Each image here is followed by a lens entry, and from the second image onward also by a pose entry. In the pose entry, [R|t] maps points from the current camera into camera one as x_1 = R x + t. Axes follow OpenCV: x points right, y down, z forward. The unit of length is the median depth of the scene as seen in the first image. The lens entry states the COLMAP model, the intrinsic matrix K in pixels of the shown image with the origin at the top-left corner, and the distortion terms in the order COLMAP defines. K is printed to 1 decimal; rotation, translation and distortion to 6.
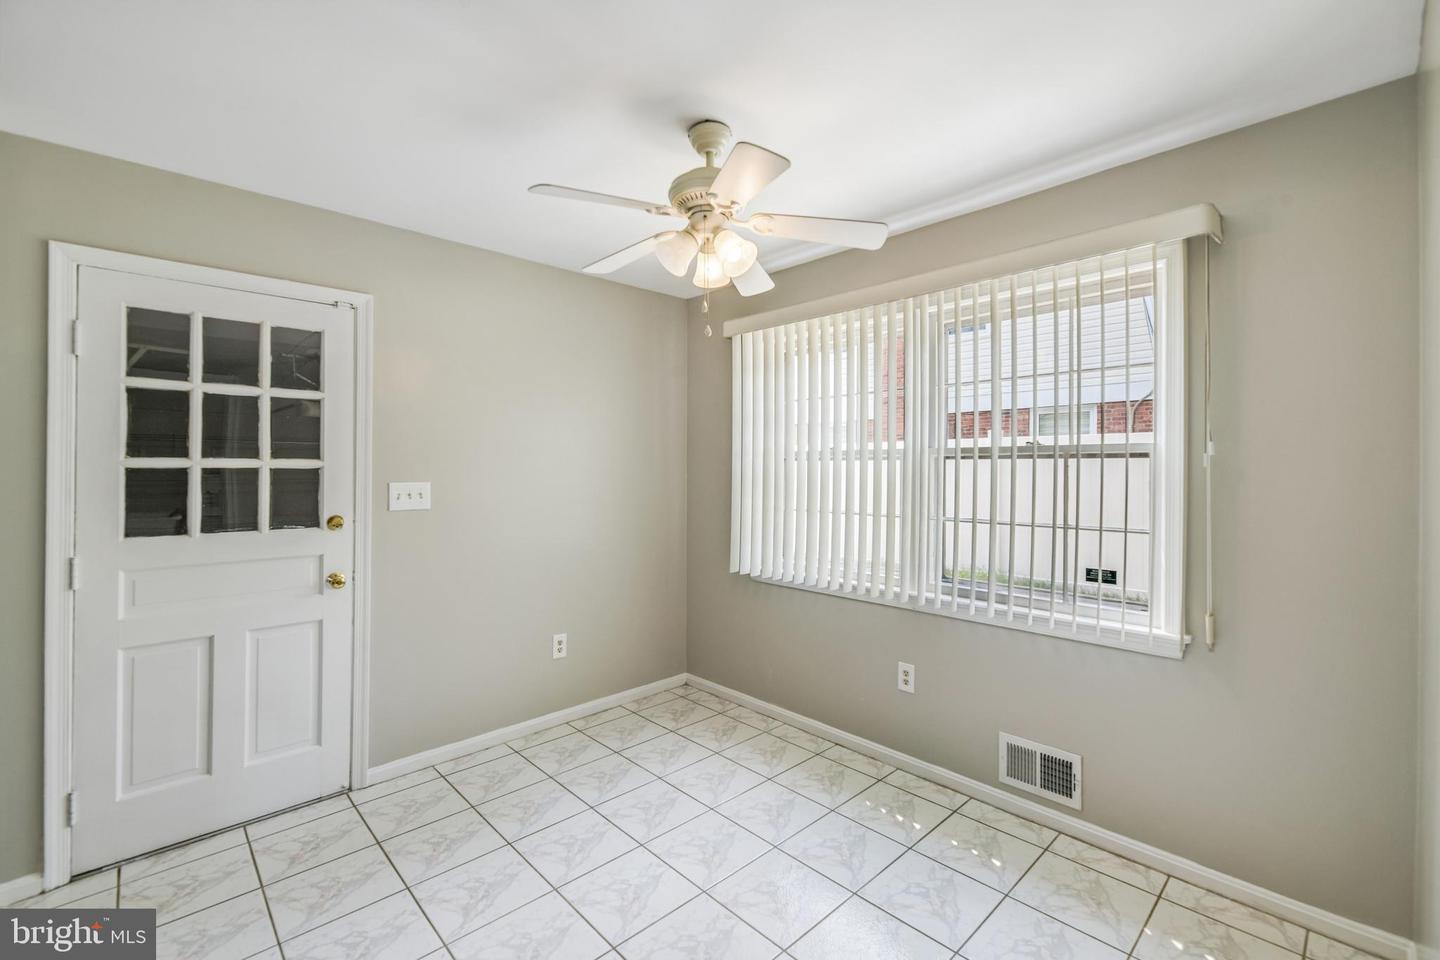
lens RADIAL K [[611.8, 0, 725.3], [0, 611.8, 474.9], [0, 0, 1]] dist [-0.008586, -0.000167]
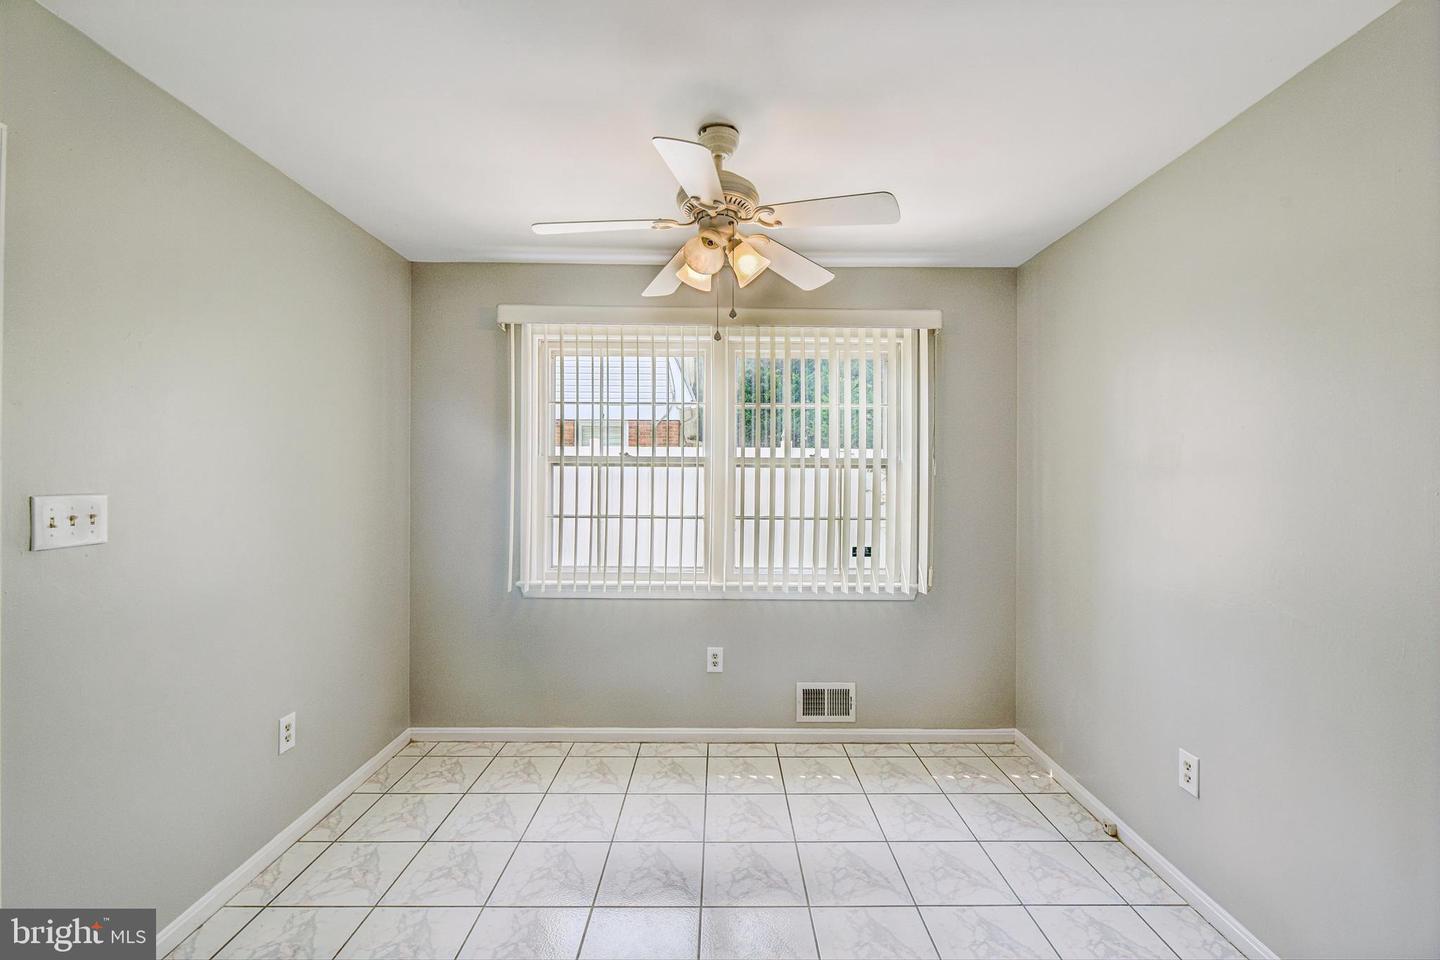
lens RADIAL K [[611.8, 0, 716.5], [0, 611.8, 480.7], [0, 0, 1]] dist [-0.008586, -0.000167]
pose [[0.684288, -0.001503, 0.729211, -0.522303], [0.002204, 0.999998, -0.000007, 0.000827], [-0.729209, 0.001612, 0.684289, 0.223017]]
